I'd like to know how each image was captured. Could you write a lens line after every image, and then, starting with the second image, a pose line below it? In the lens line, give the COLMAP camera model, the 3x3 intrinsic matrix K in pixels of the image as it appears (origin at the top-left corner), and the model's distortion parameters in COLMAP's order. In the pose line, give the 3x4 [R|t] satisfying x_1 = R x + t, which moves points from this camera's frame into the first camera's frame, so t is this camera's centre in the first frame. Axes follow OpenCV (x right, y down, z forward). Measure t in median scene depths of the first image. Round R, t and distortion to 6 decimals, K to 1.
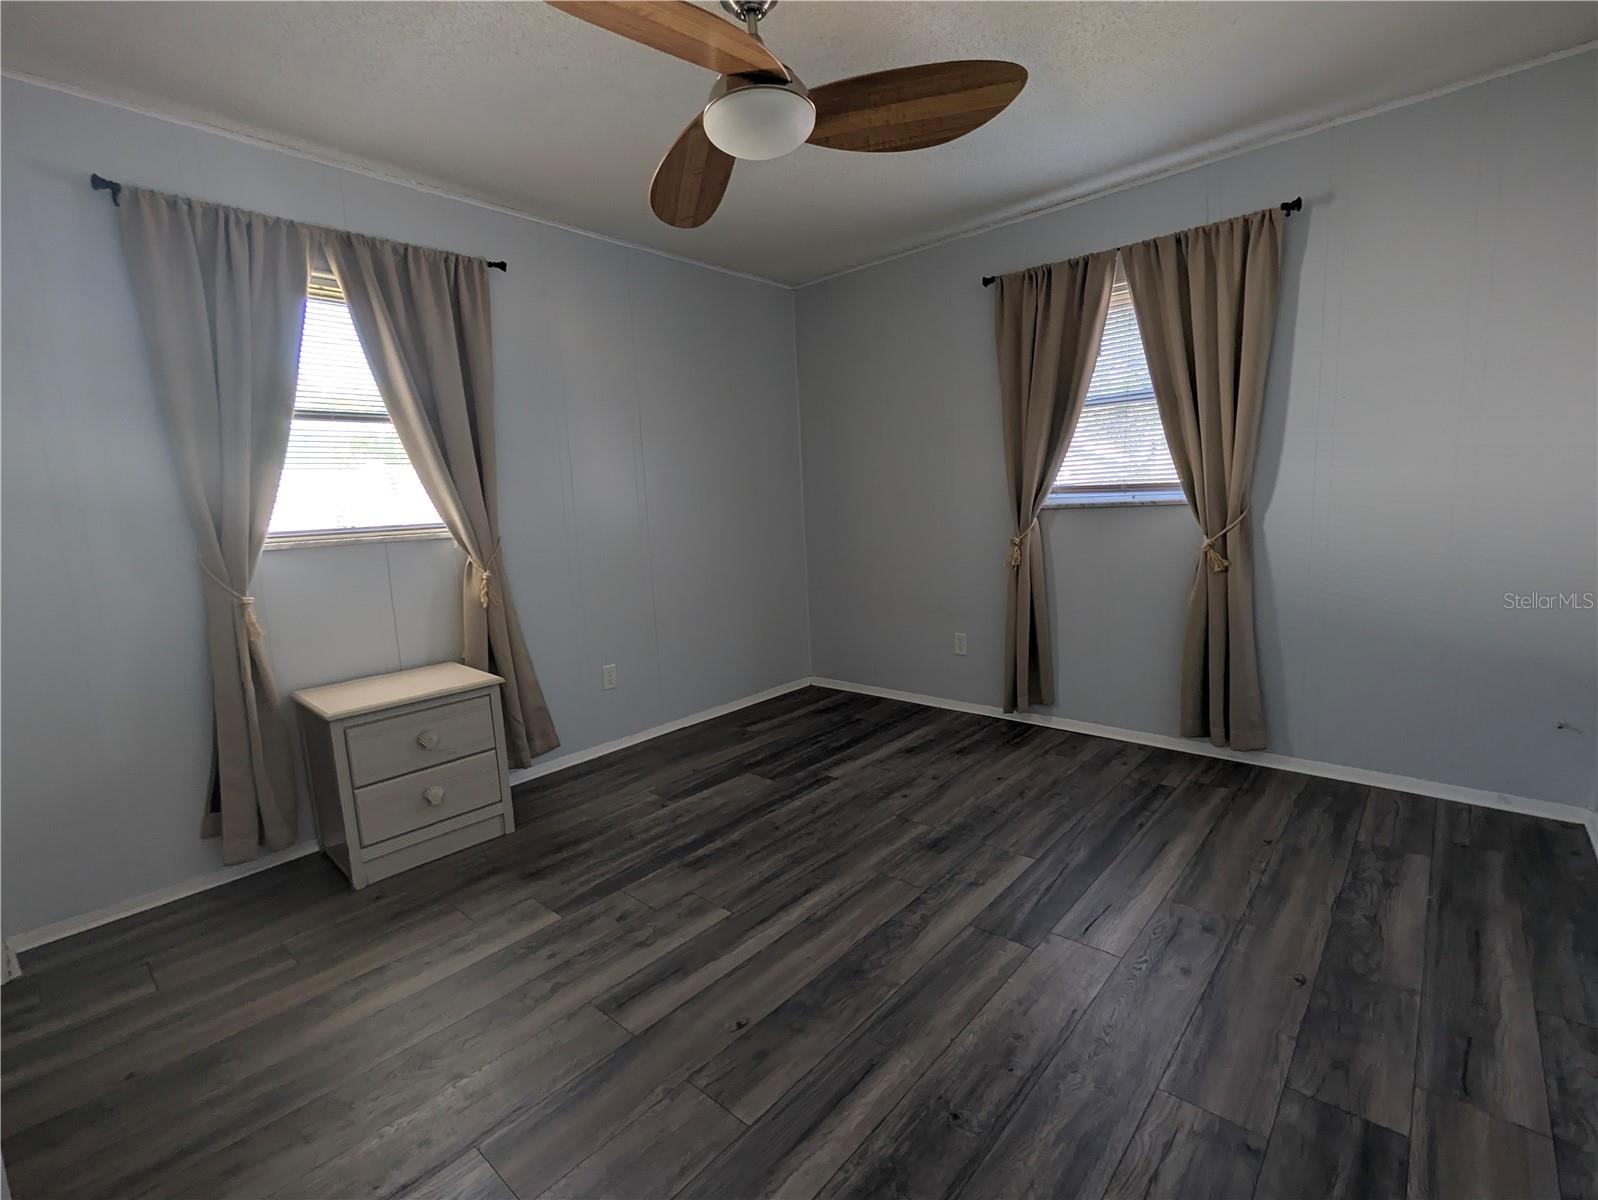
lens RADIAL K [[794.9, 0, 796.9], [0, 794.9, 590.7], [0, 0, 1]] dist [0.000514, -0.000277]
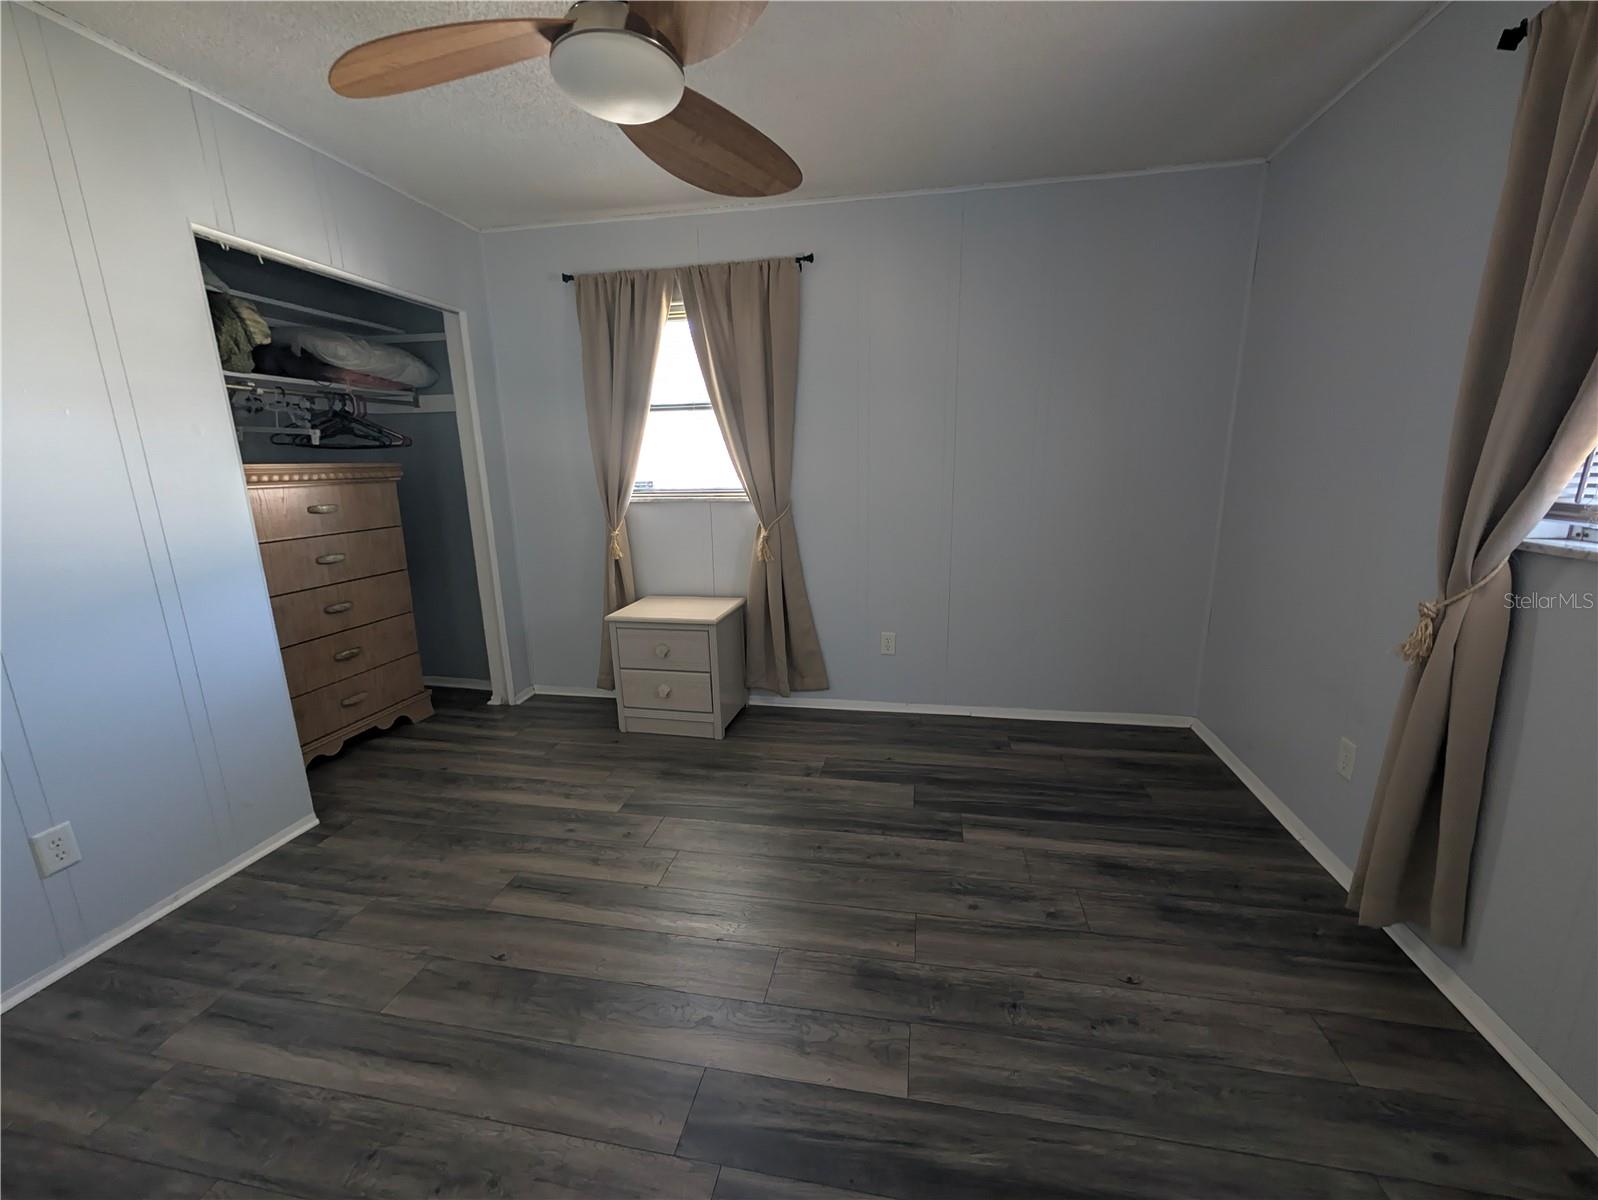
lens RADIAL K [[671.2, 0, 798.5], [0, 671.2, 593.4], [0, 0, 1]] dist [0.000233, -0.000334]
pose [[0.473789, 0.214664, -0.854075, 0.519251], [-0.101681, 0.976684, 0.189075, -0.128778], [0.874749, -0.002738, 0.484569, 0.535734]]
